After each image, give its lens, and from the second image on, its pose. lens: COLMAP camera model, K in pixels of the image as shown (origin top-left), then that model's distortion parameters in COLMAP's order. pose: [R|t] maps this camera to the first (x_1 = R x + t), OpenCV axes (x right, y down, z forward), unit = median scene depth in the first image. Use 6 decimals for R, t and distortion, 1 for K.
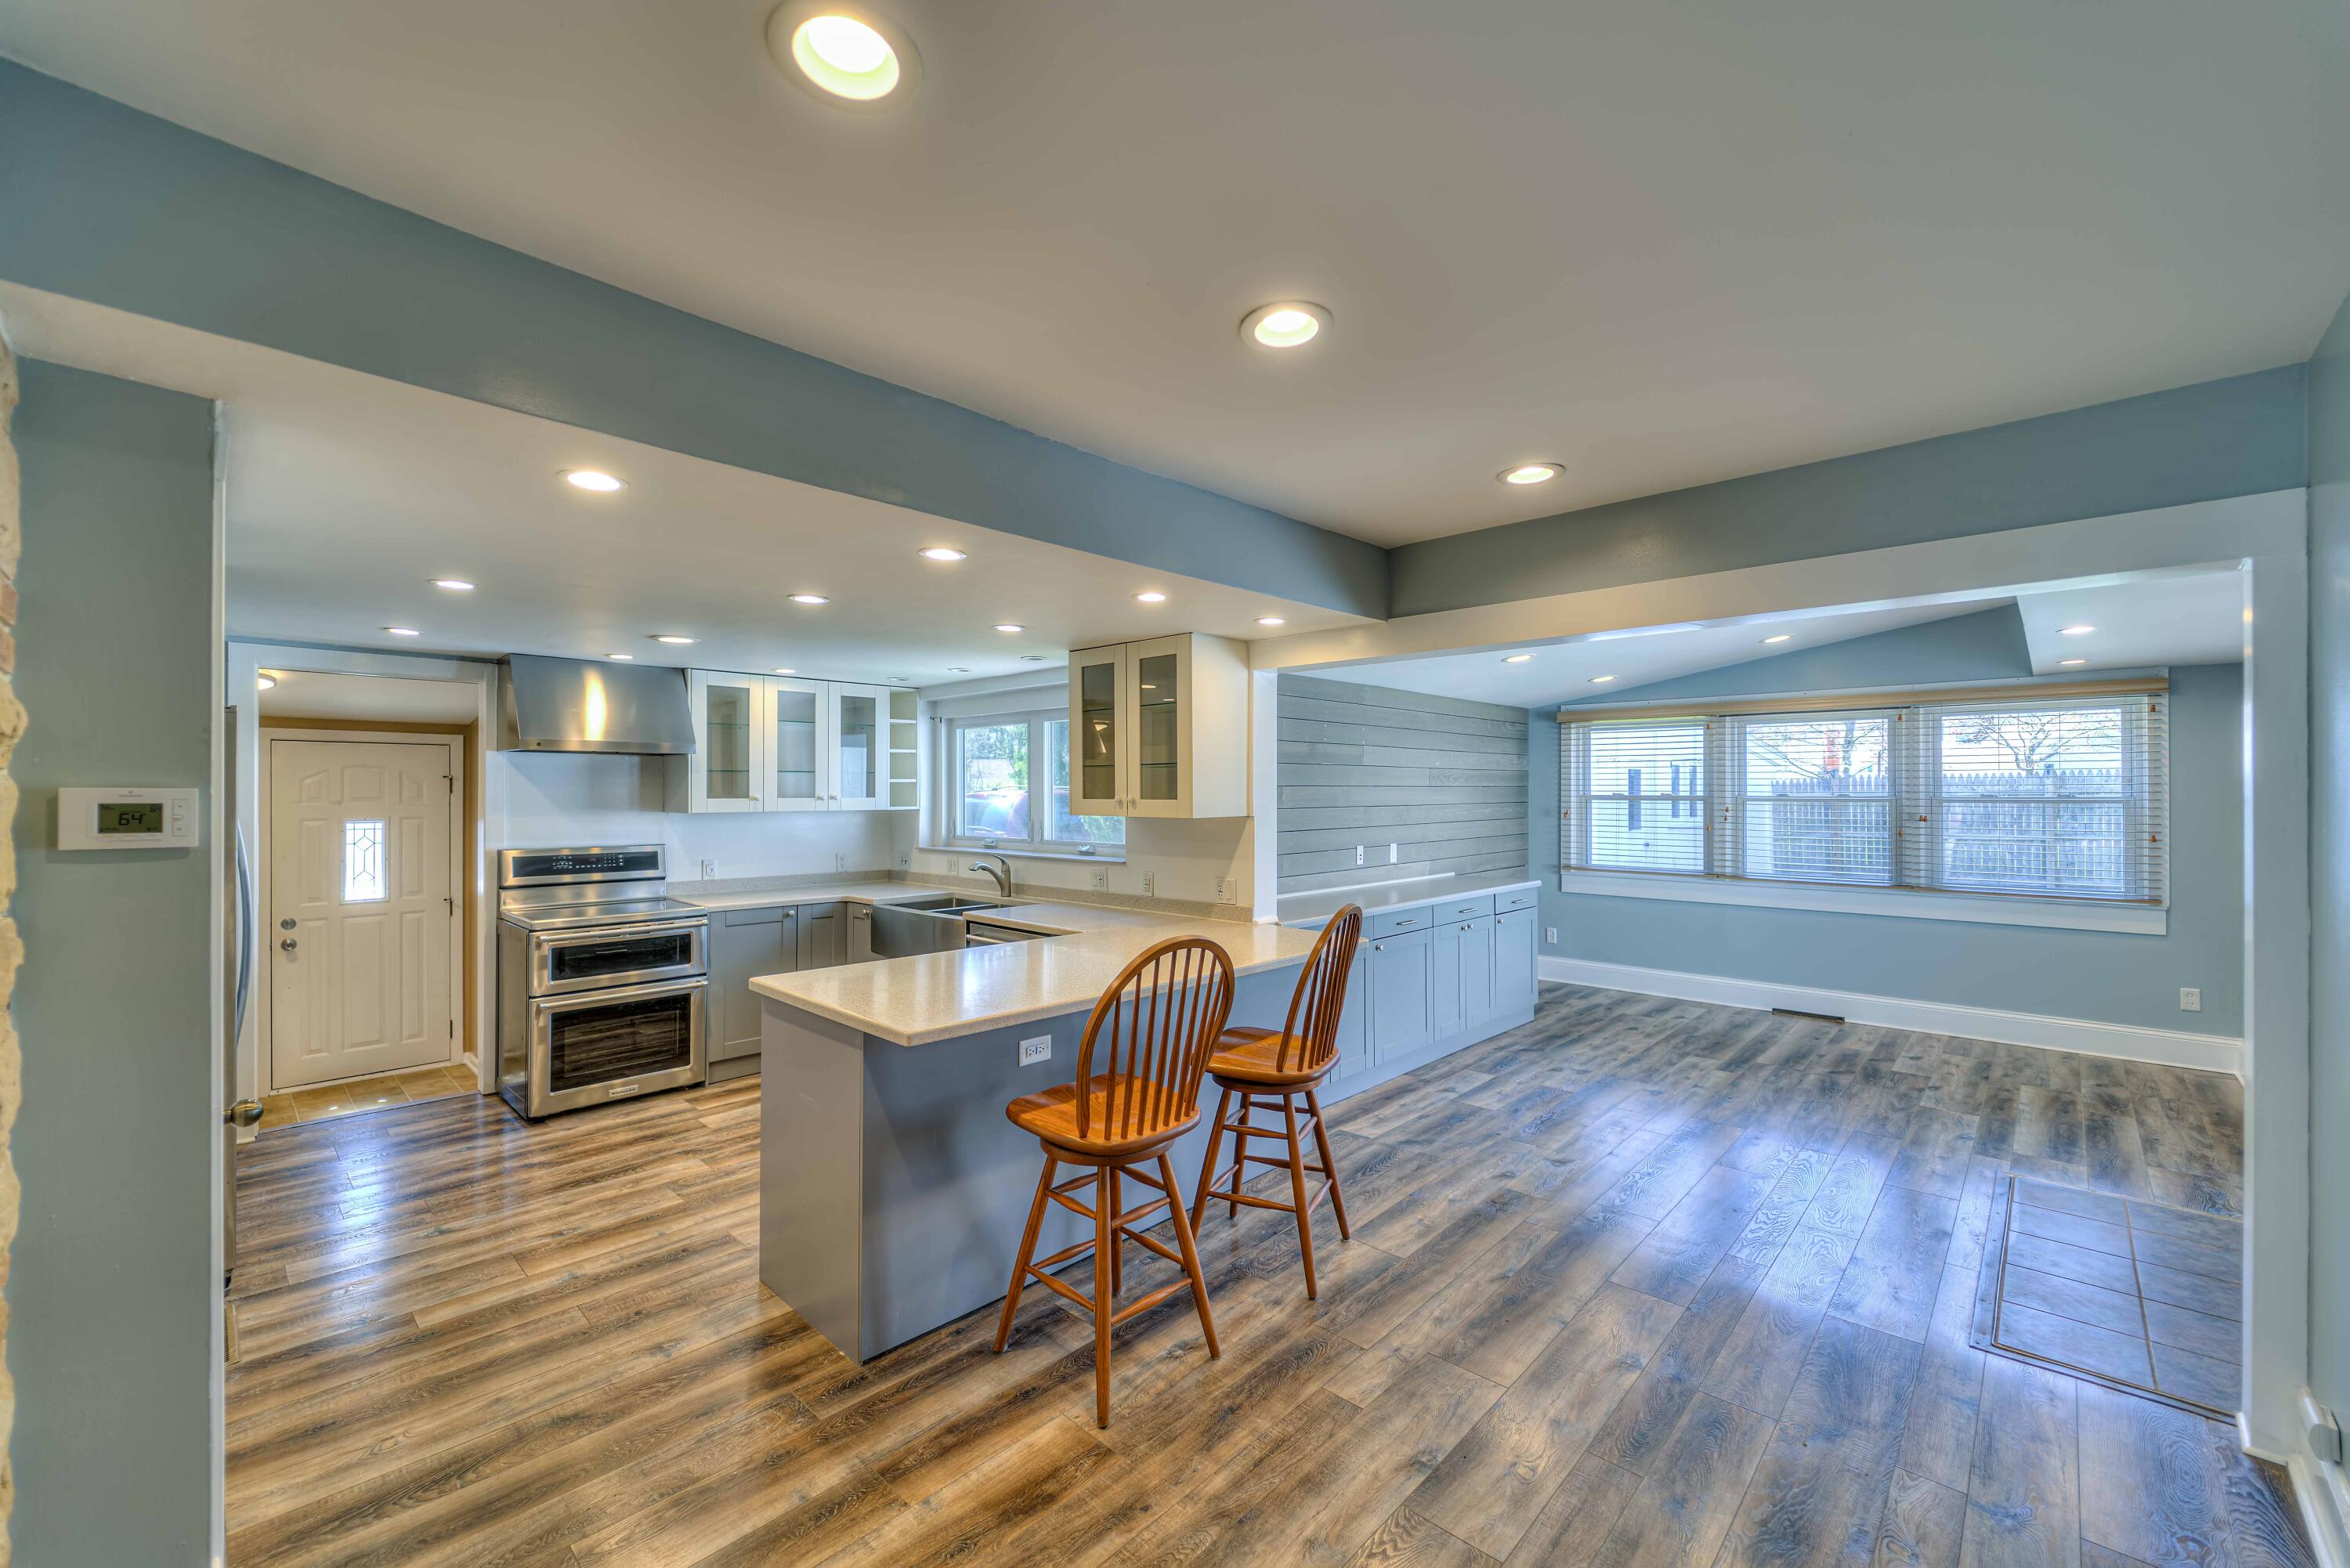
lens RADIAL K [[936.0, 0, 1176.7], [0, 936.0, 794.7], [0, 0, 1]] dist [-0.000236, -0.000023]
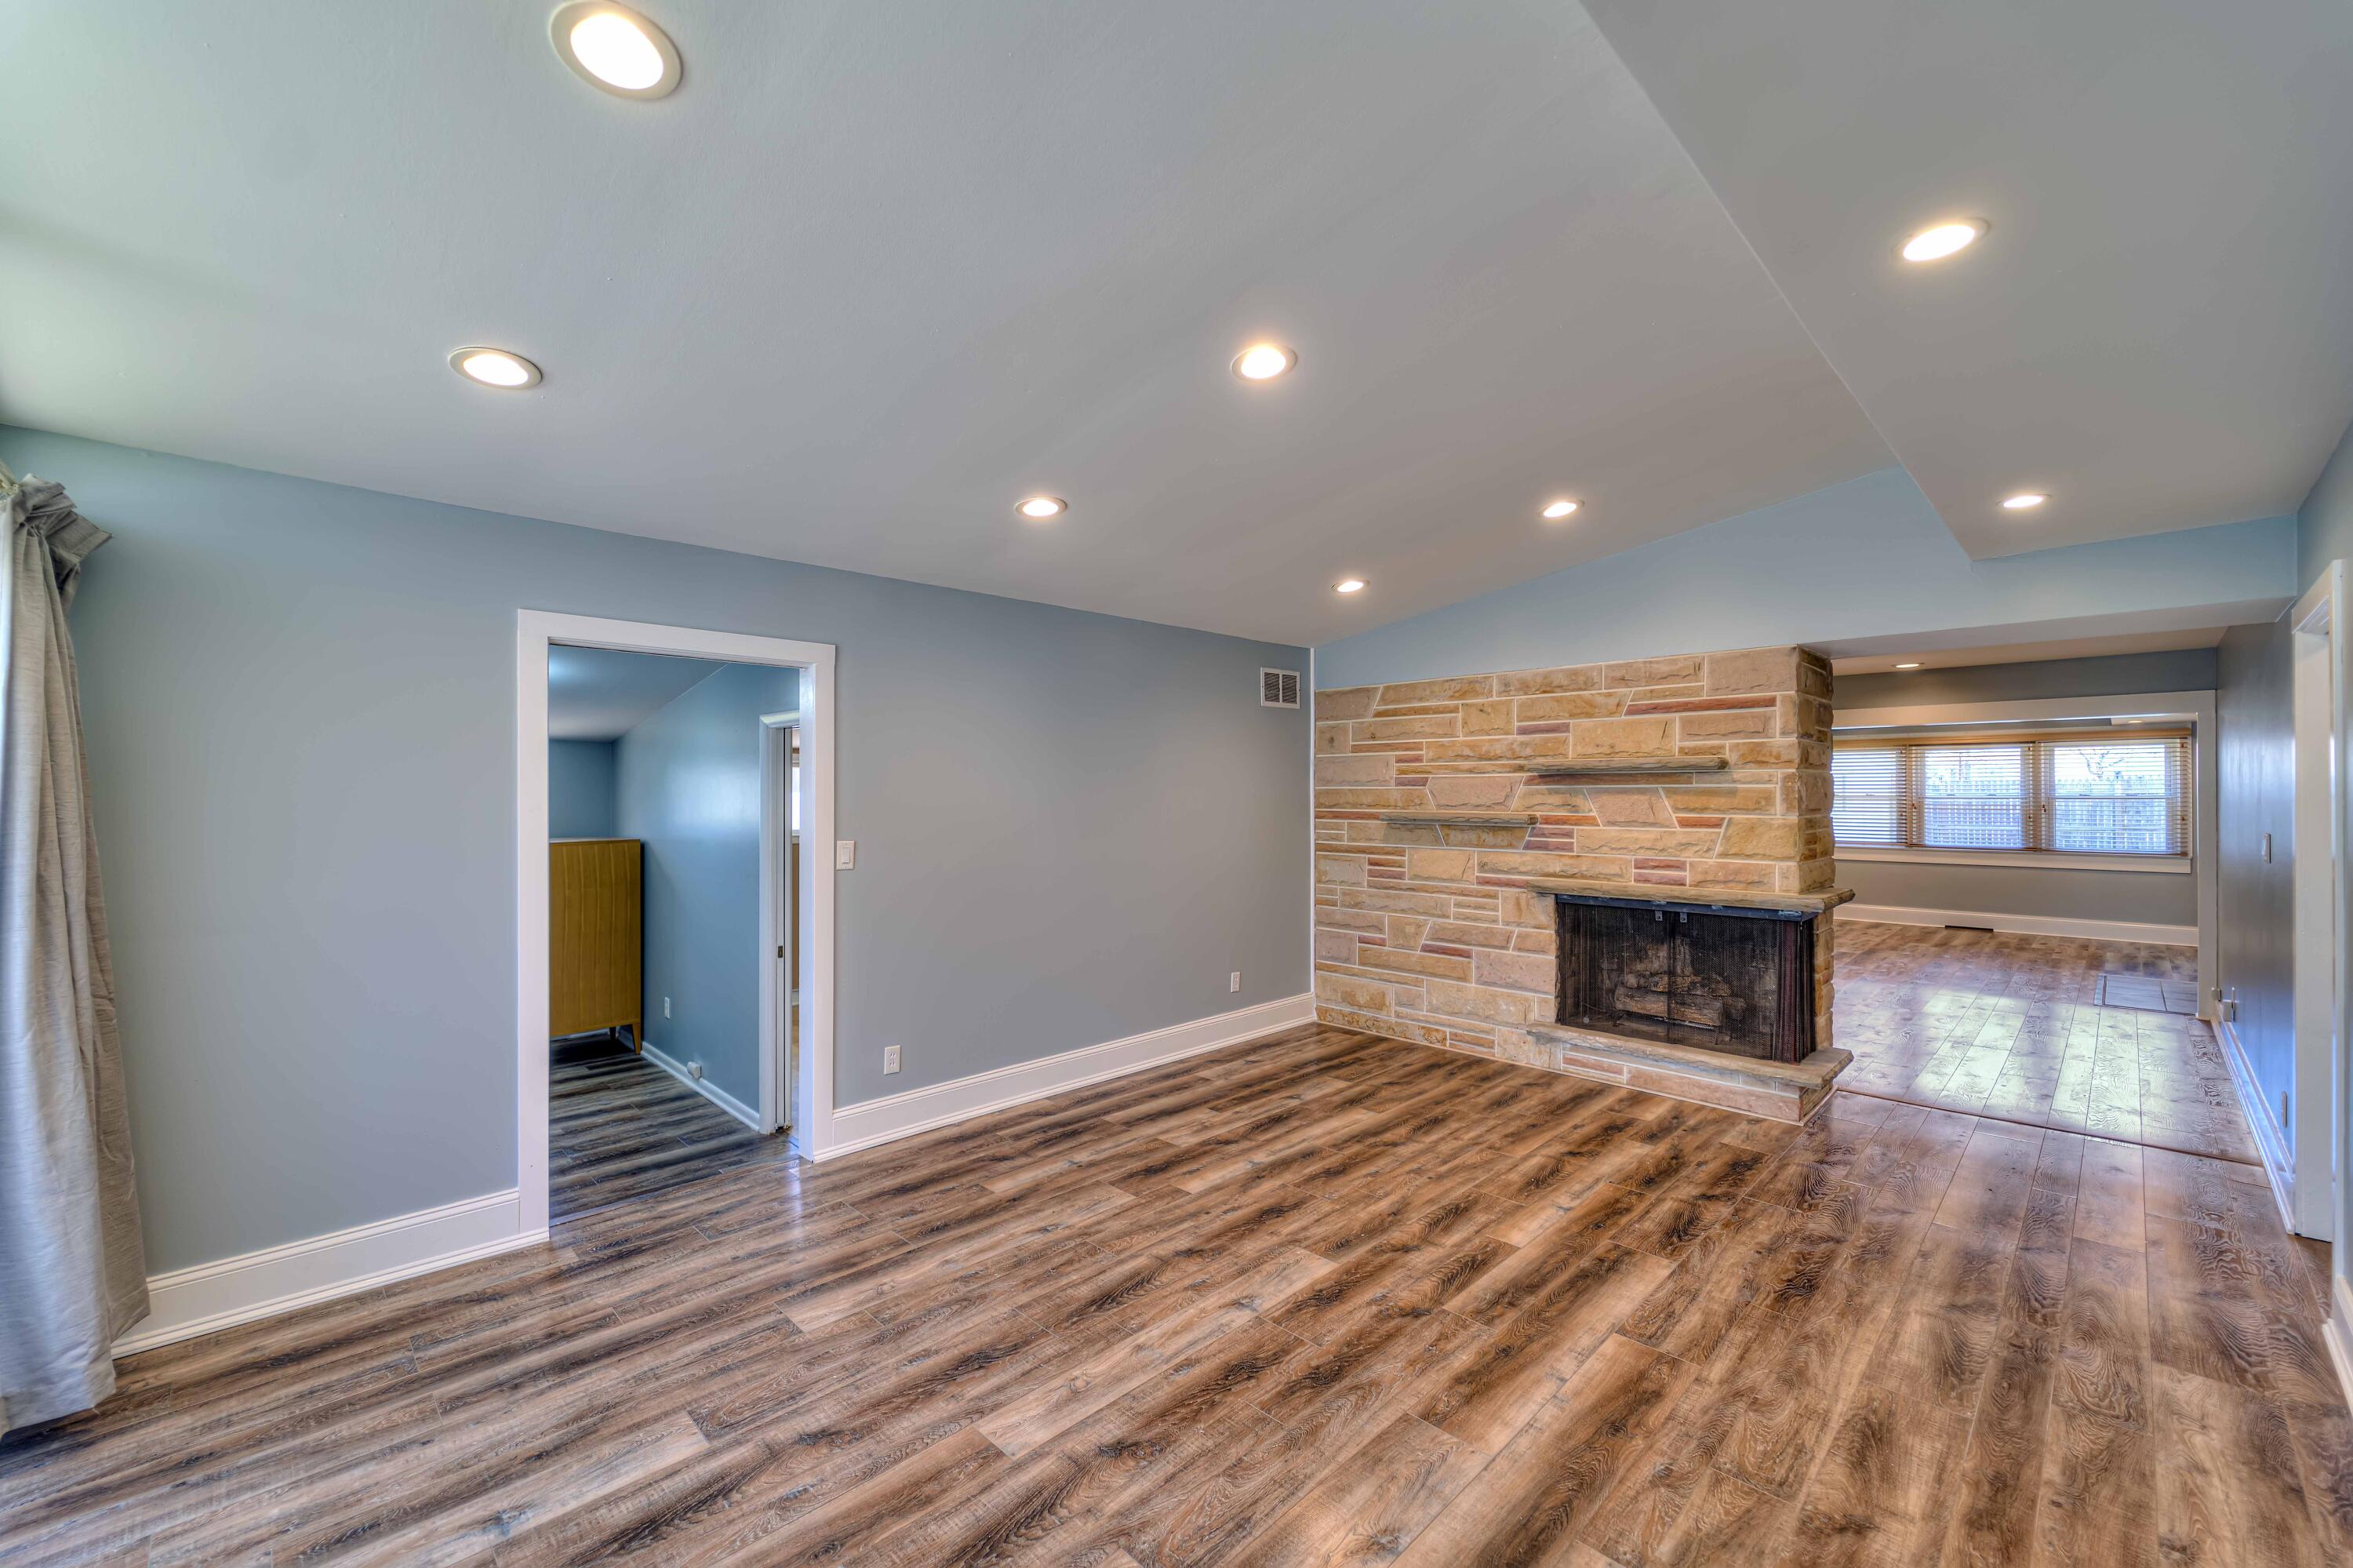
lens RADIAL K [[937.3, 0, 1178.2], [0, 937.3, 794.7], [0, 0, 1]] dist [-0.000236, -0.000023]
pose [[0.999400, -0.005204, -0.034250, -0.694882], [0.005001, 0.999969, -0.006008, 0.002896], [0.034280, 0.005833, 0.999395, -0.733004]]
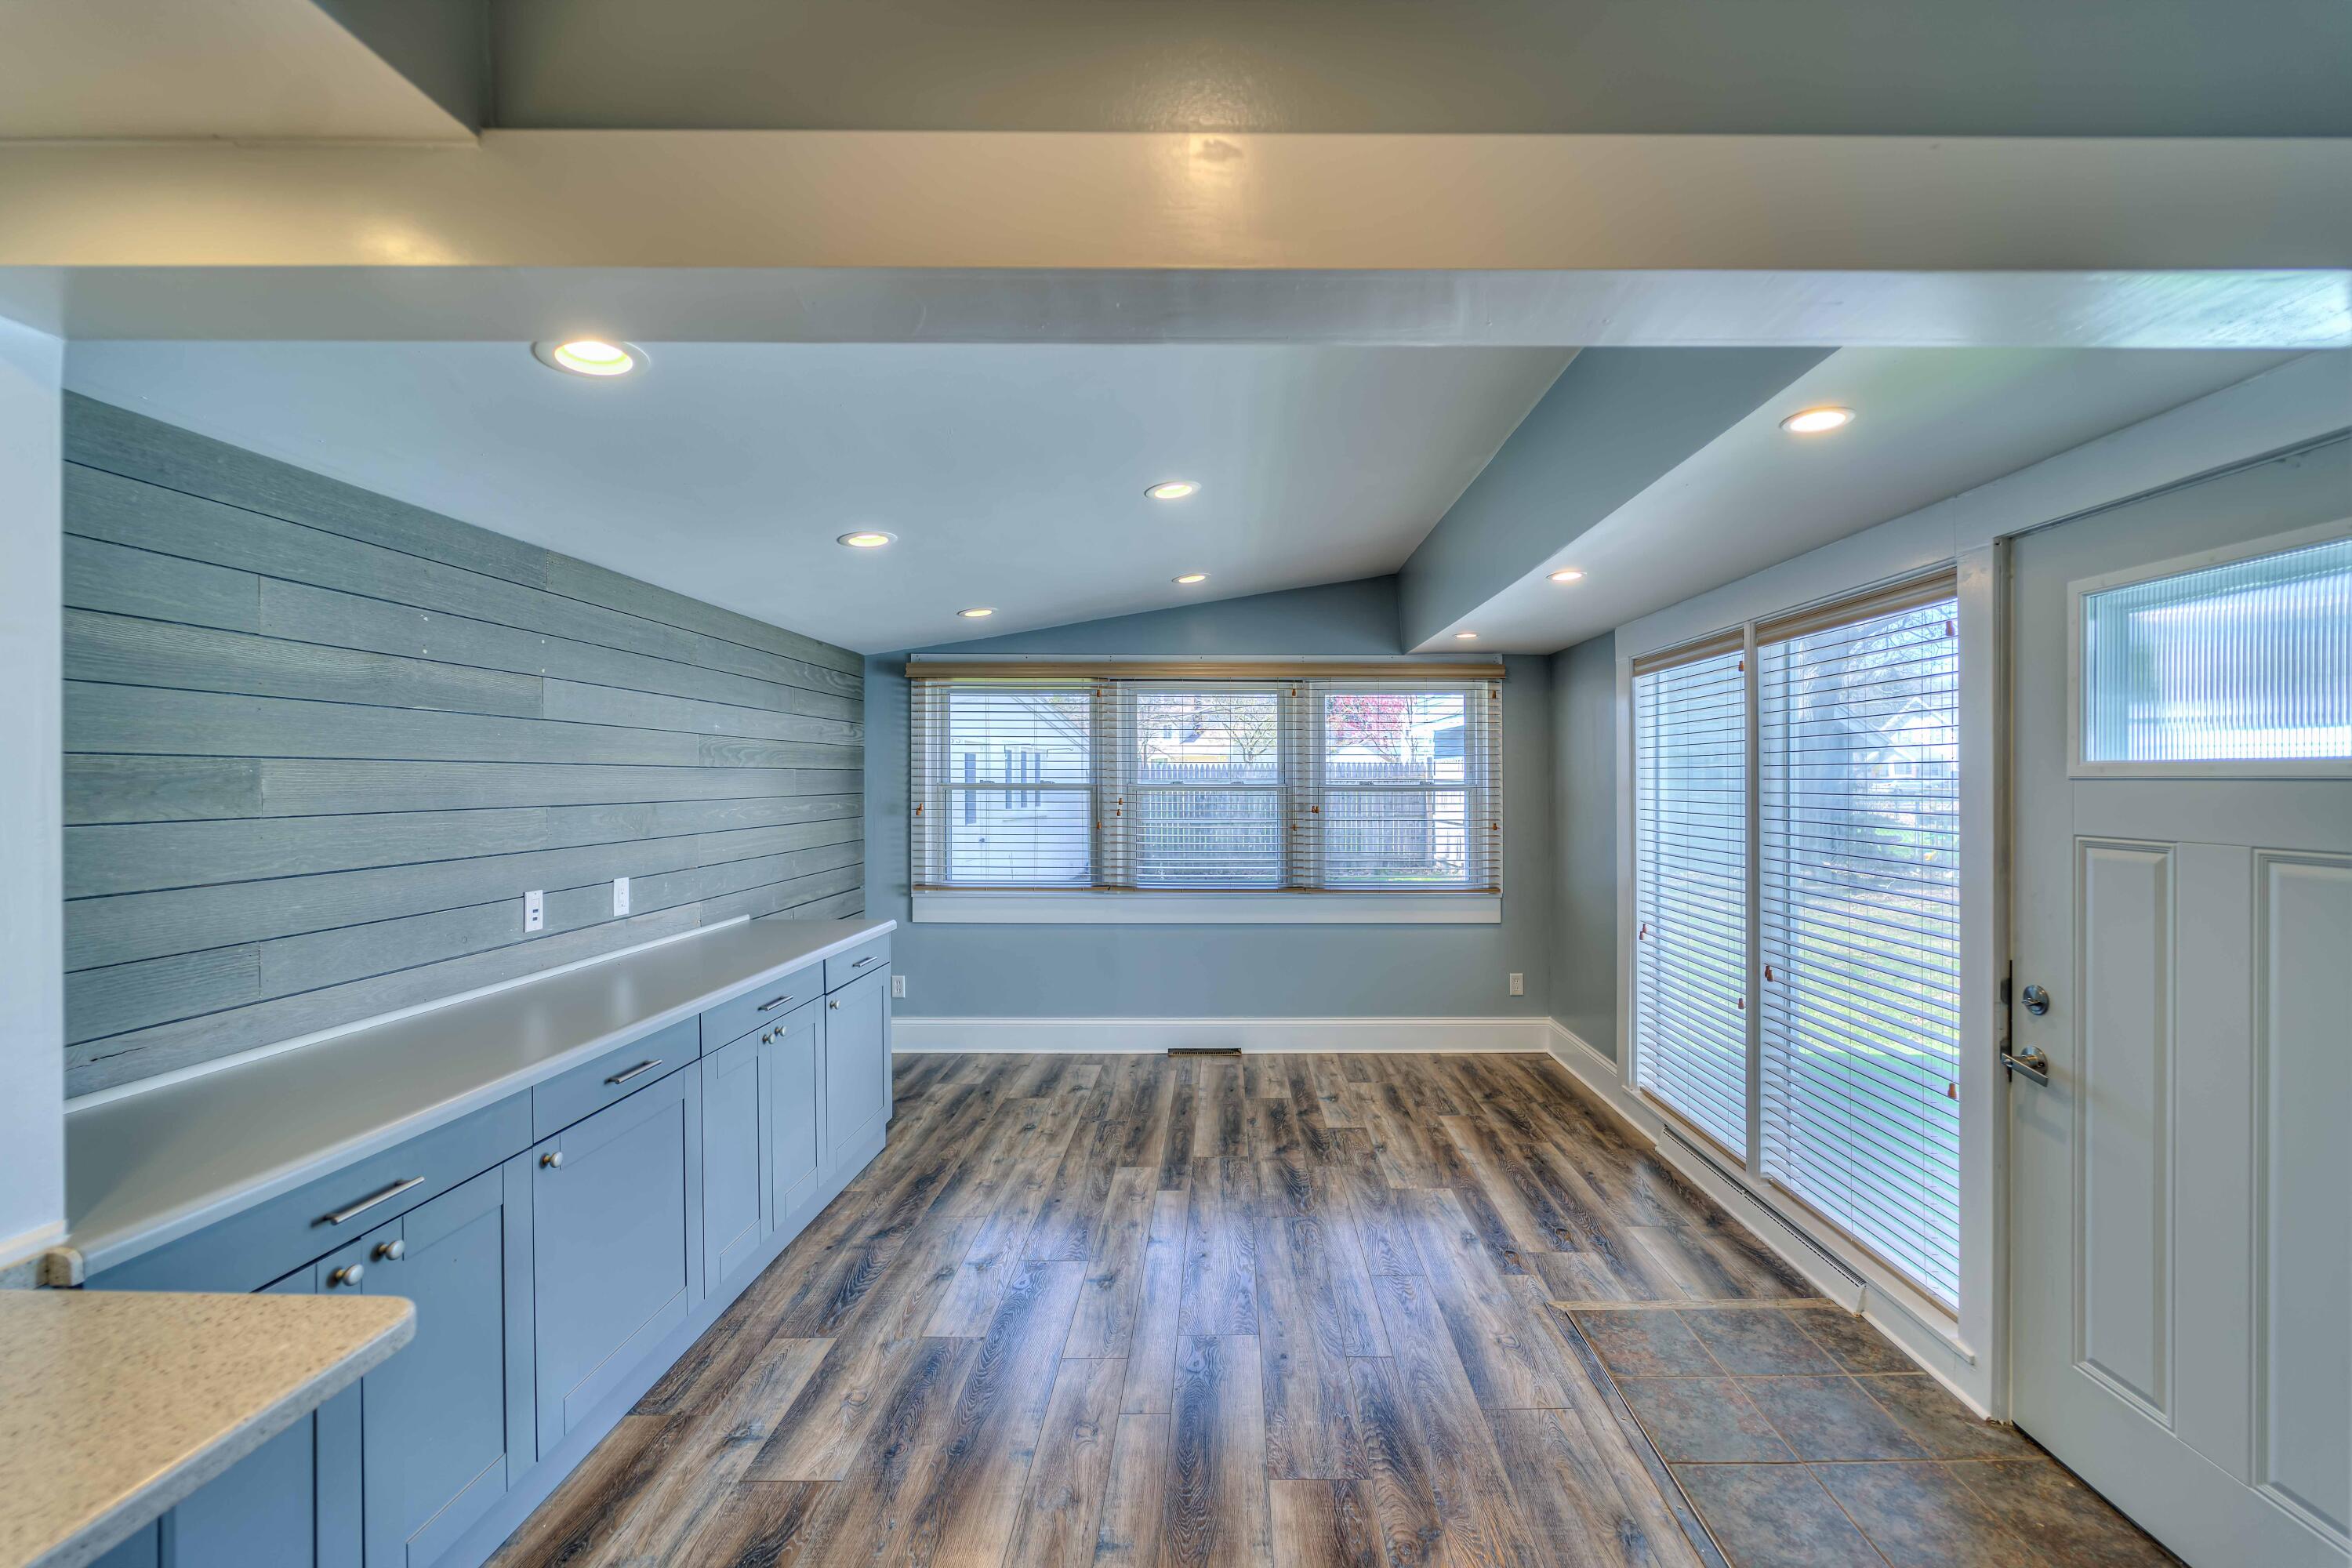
lens RADIAL K [[936.8, 0, 1177.7], [0, 936.8, 794.7], [0, 0, 1]] dist [-0.000236, -0.000023]
pose [[0.755389, -0.008006, 0.655227, 0.127850], [0.000884, 0.999937, 0.011199, 0.001708], [-0.655276, -0.007881, 0.755349, 0.421500]]
